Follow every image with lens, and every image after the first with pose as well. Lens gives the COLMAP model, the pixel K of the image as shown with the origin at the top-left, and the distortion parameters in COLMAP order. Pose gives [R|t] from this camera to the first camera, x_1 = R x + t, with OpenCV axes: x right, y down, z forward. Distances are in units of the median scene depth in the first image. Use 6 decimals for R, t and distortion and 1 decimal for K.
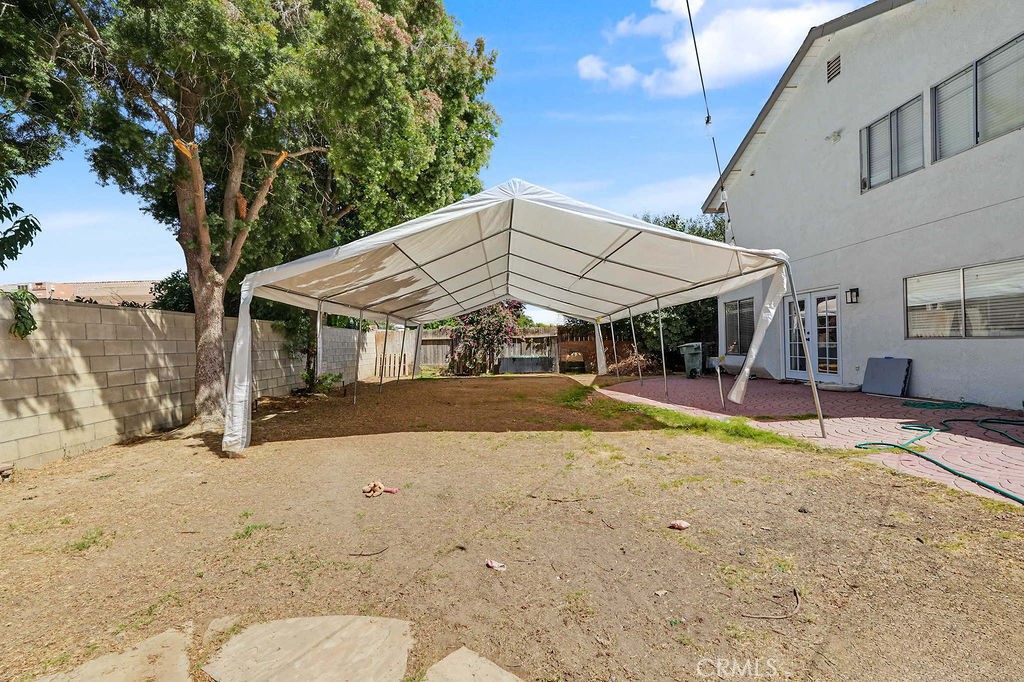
lens RADIAL K [[417.2, 0, 512.0], [0, 417.2, 341.0], [0, 0, 1]] dist [-0.000310, -0.000066]
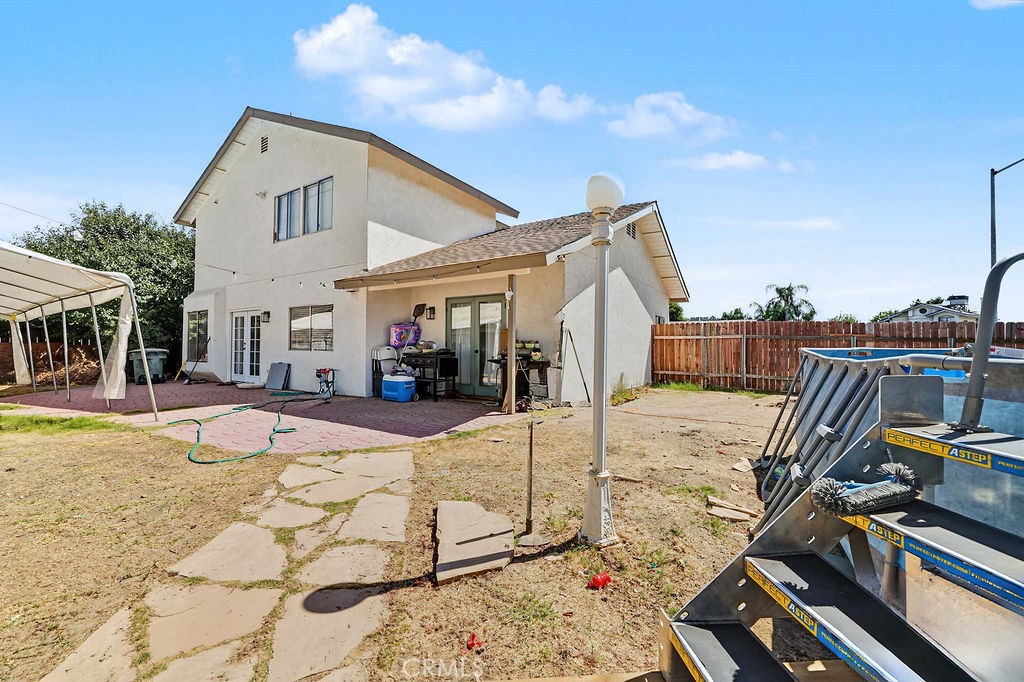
lens RADIAL K [[417.2, 0, 512.0], [0, 417.2, 341.0], [0, 0, 1]] dist [-0.000310, -0.000066]
pose [[0.577188, 0.049601, 0.815104, 0.184997], [-0.029823, 0.998768, -0.039659, -0.001415], [-0.816067, -0.001418, 0.577956, -0.421320]]
